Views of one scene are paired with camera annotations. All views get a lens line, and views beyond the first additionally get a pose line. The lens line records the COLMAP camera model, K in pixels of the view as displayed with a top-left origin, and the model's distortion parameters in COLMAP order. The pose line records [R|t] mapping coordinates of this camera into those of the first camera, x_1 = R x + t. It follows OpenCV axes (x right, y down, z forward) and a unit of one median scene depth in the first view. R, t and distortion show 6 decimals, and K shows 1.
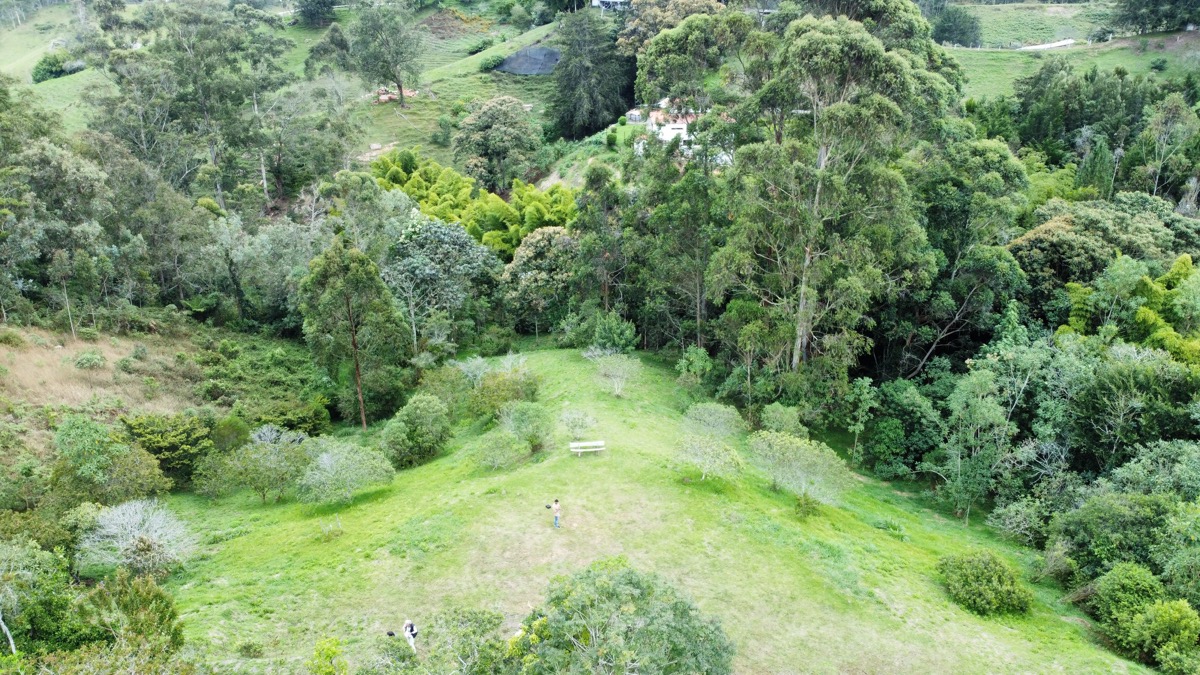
lens RADIAL K [[890.8, 0, 604.4], [0, 890.8, 341.8], [0, 0, 1]] dist [0.012179, 0.001570]
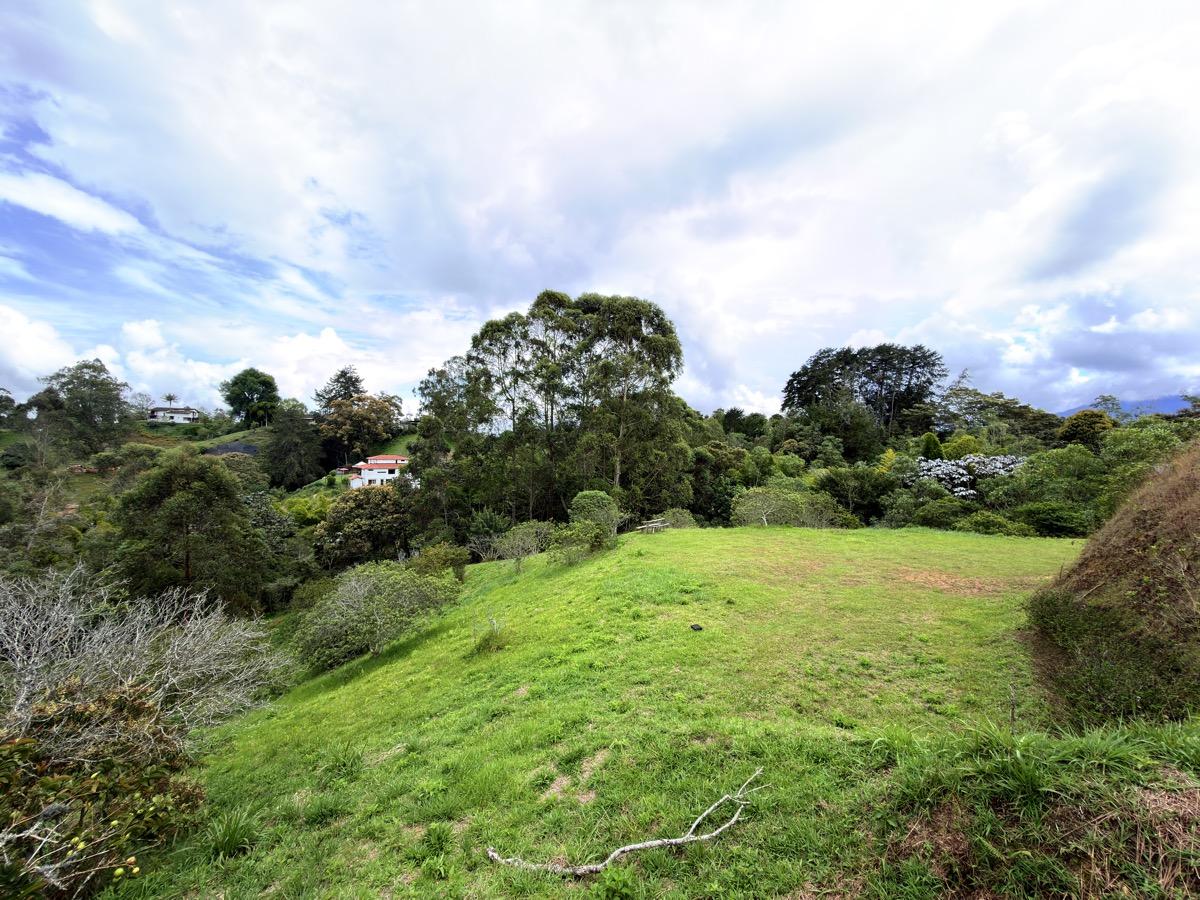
lens RADIAL K [[479.9, 0, 599.8], [0, 479.9, 449.0], [0, 0, 1]] dist [0.003154, 0.000148]
pose [[0.788732, 0.014230, 0.614573, -0.108572], [0.229562, 0.920591, -0.315932, 0.053307], [-0.570266, 0.390268, 0.722833, 0.174296]]
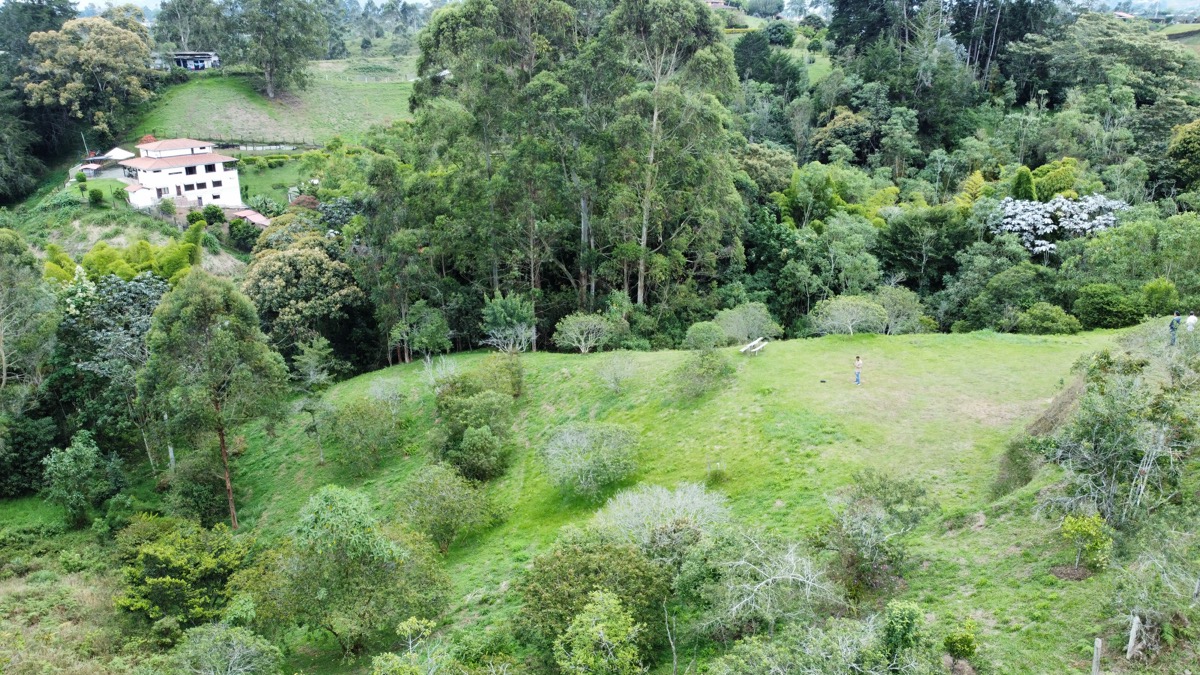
lens RADIAL K [[890.8, 0, 608.7], [0, 890.8, 335.7], [0, 0, 1]] dist [0.012179, 0.001570]
pose [[0.681349, -0.234270, 0.693456, -0.238424], [0.293377, 0.955374, 0.034500, 0.005233], [-0.670592, 0.179938, 0.719673, 0.101811]]
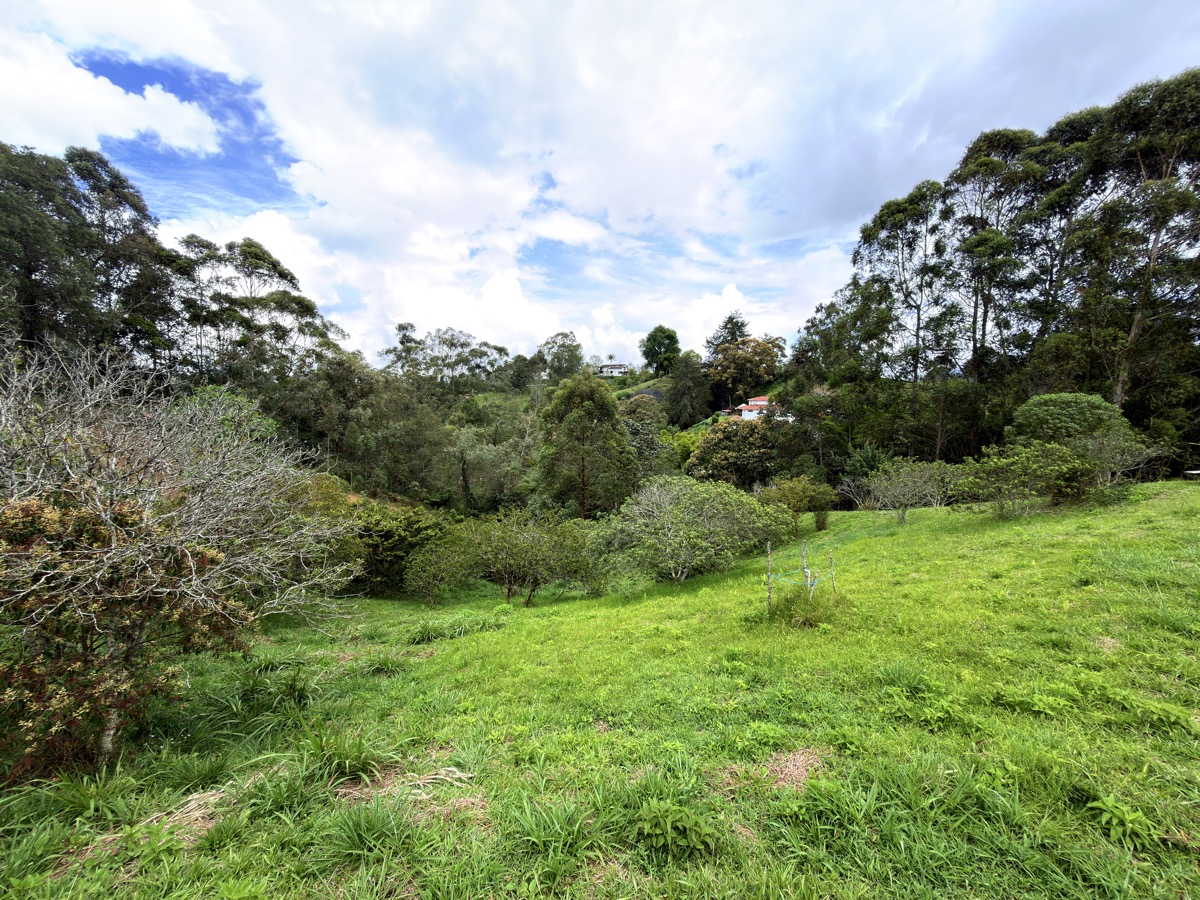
lens RADIAL K [[479.9, 0, 596.8], [0, 479.9, 452.8], [0, 0, 1]] dist [0.003154, 0.000148]
pose [[0.993997, 0.015919, -0.108240, -0.088796], [-0.046253, 0.957736, -0.283905, 0.053283], [0.099146, 0.287208, 0.952723, 0.205245]]
